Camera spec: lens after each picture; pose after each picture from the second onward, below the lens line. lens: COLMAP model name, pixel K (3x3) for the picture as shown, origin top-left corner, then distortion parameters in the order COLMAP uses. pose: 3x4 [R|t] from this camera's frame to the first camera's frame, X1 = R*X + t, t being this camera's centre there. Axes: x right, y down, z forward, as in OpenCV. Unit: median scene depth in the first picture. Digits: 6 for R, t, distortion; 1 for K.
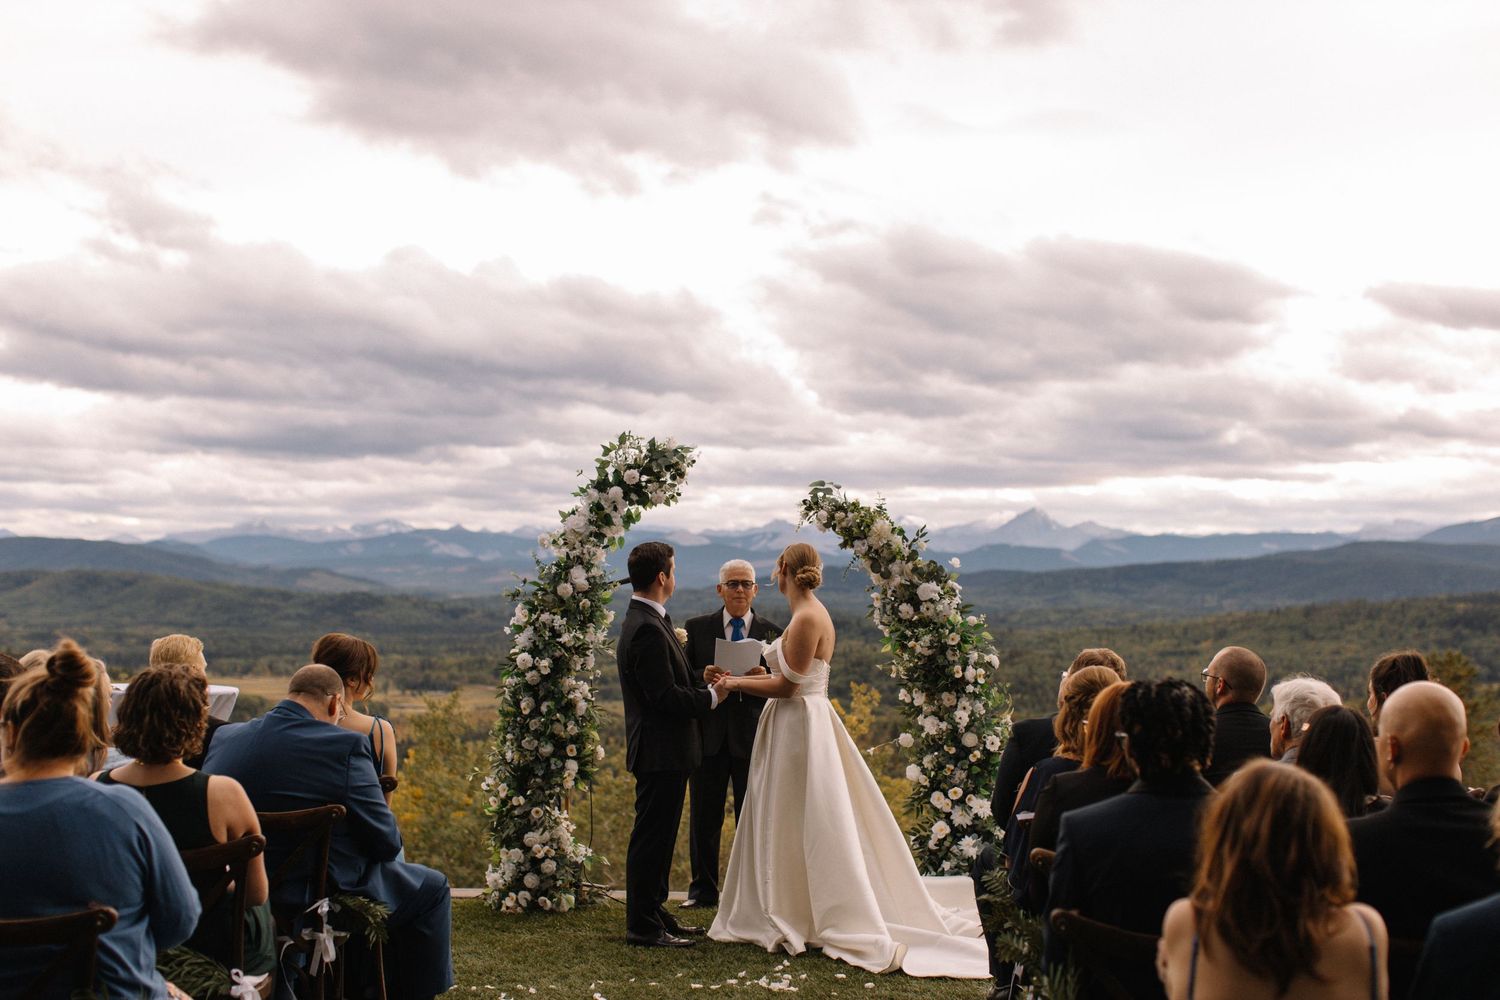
lens RADIAL K [[2149.4, 0, 757.6], [0, 2149.4, 470.3], [0, 0, 1]] dist [0.042138, 0.000000]
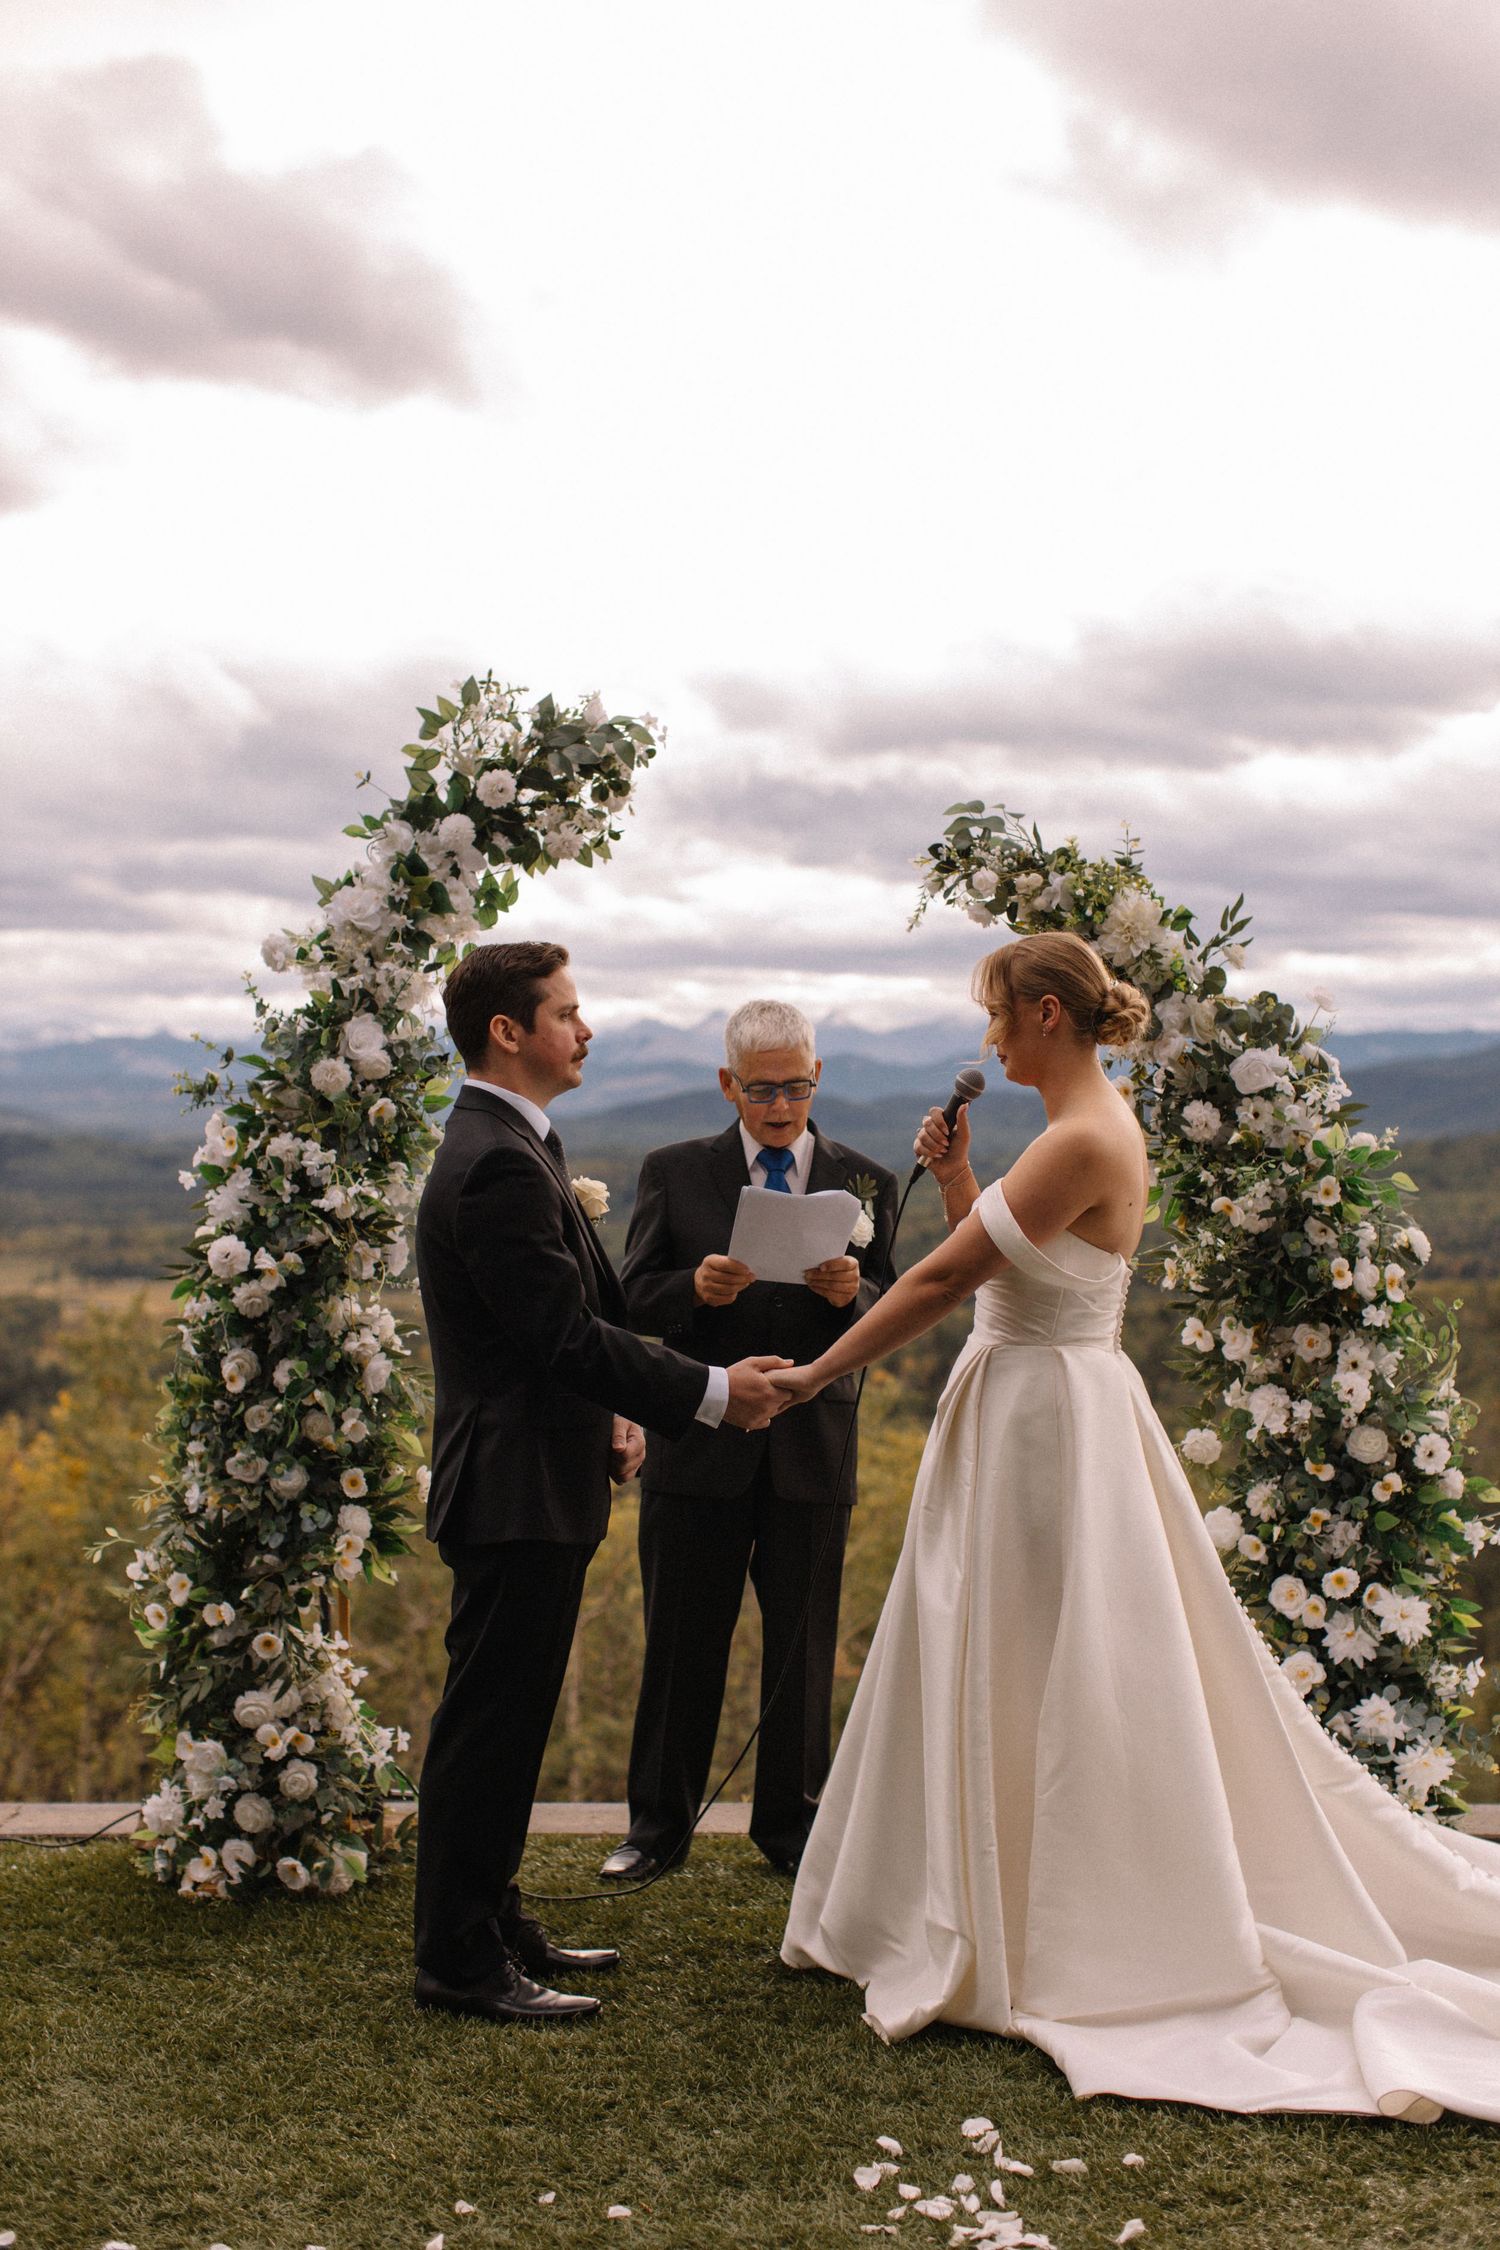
lens RADIAL K [[3224.0, 0, 751.8], [0, 3224.0, 1120.7], [0, 0, 1]] dist [0.042138, 0.000000]
pose [[0.999092, -0.009242, 0.041585, -0.037511], [0.006947, 0.998463, 0.054984, 0.031986], [-0.042030, -0.054645, 0.997621, 0.409262]]
